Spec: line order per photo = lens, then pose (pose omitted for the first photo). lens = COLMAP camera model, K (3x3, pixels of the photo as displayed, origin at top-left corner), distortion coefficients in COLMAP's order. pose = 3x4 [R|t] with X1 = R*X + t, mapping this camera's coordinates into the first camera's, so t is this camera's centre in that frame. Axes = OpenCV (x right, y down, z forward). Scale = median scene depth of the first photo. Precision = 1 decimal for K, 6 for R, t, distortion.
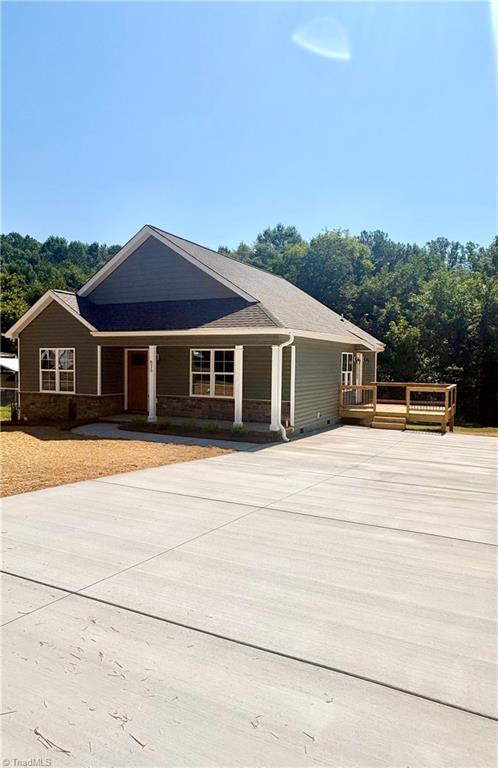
lens RADIAL K [[512.1, 0, 246.5], [0, 512.1, 381.2], [0, 0, 1]] dist [0.004827, 0.001025]
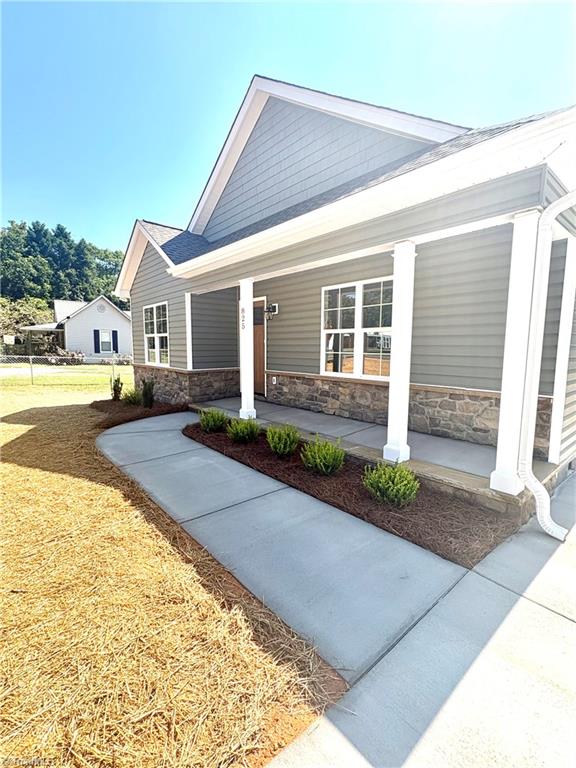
lens RADIAL K [[361.9, 0, 288.6], [0, 361.9, 387.2], [0, 0, 1]] dist [-0.002973, -0.000078]
pose [[0.912851, 0.040413, -0.406287, 0.017631], [-0.016196, 0.997890, 0.062868, 0.018566], [0.407971, -0.050808, 0.911580, 0.629189]]
